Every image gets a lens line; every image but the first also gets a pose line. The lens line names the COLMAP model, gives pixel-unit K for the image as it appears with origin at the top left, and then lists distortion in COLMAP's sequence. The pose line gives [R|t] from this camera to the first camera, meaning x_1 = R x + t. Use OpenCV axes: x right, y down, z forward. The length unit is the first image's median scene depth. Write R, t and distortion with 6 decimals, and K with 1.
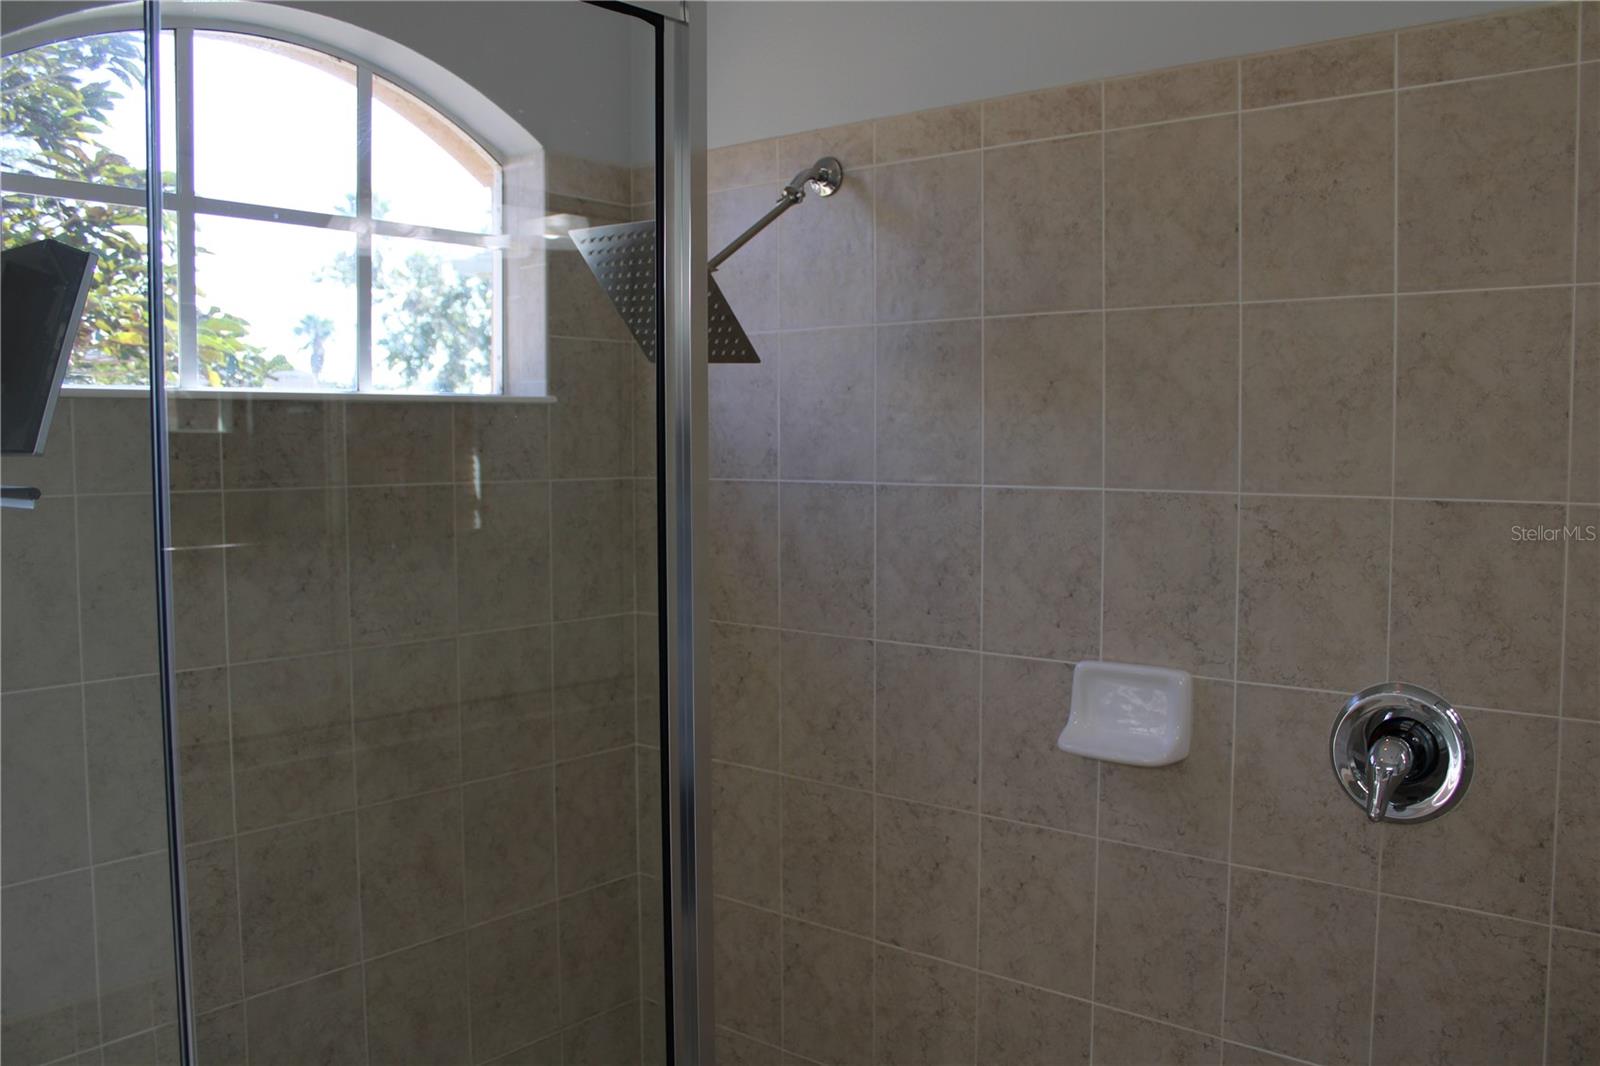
lens RADIAL K [[1359.8, 0, 794.6], [0, 1359.8, 539.2], [0, 0, 1]] dist [-0.126247, 0.076911]
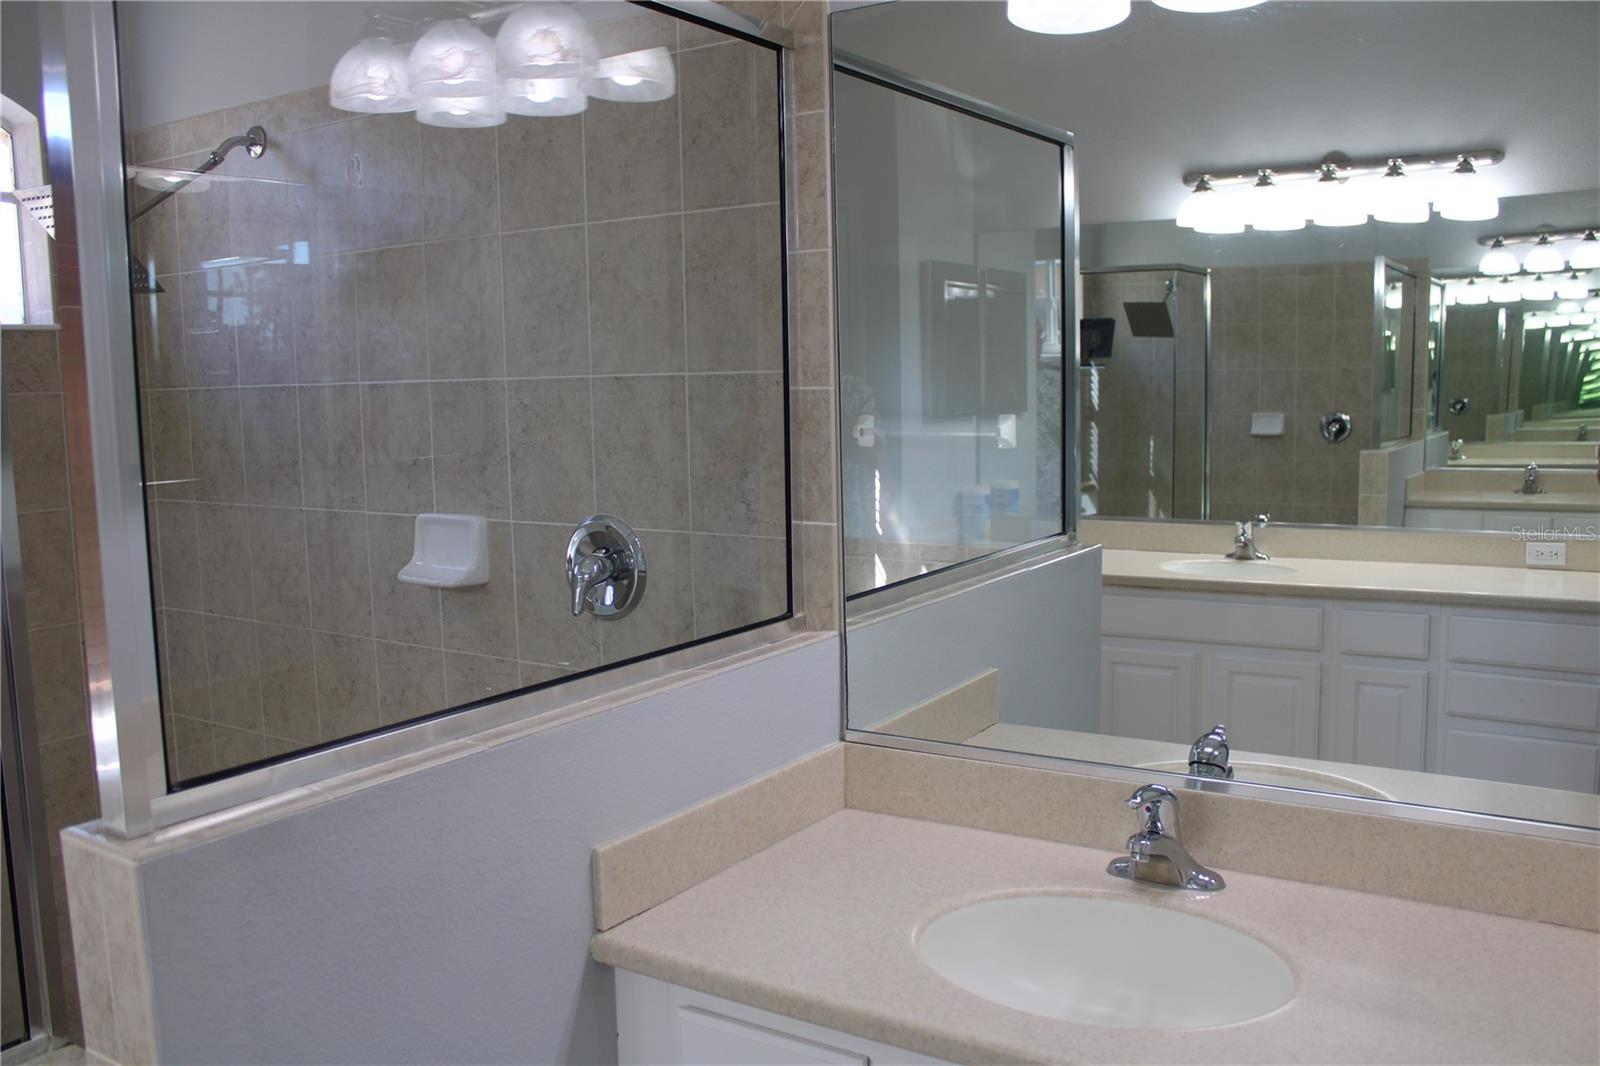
lens RADIAL K [[1359.8, 0, 807.3], [0, 1359.8, 533.7], [0, 0, 1]] dist [-0.126247, 0.076911]
pose [[0.994022, -0.033461, 0.103922, 0.460334], [0.028962, 0.998589, 0.044506, 0.064822], [-0.105264, -0.041231, 0.993589, -0.340283]]
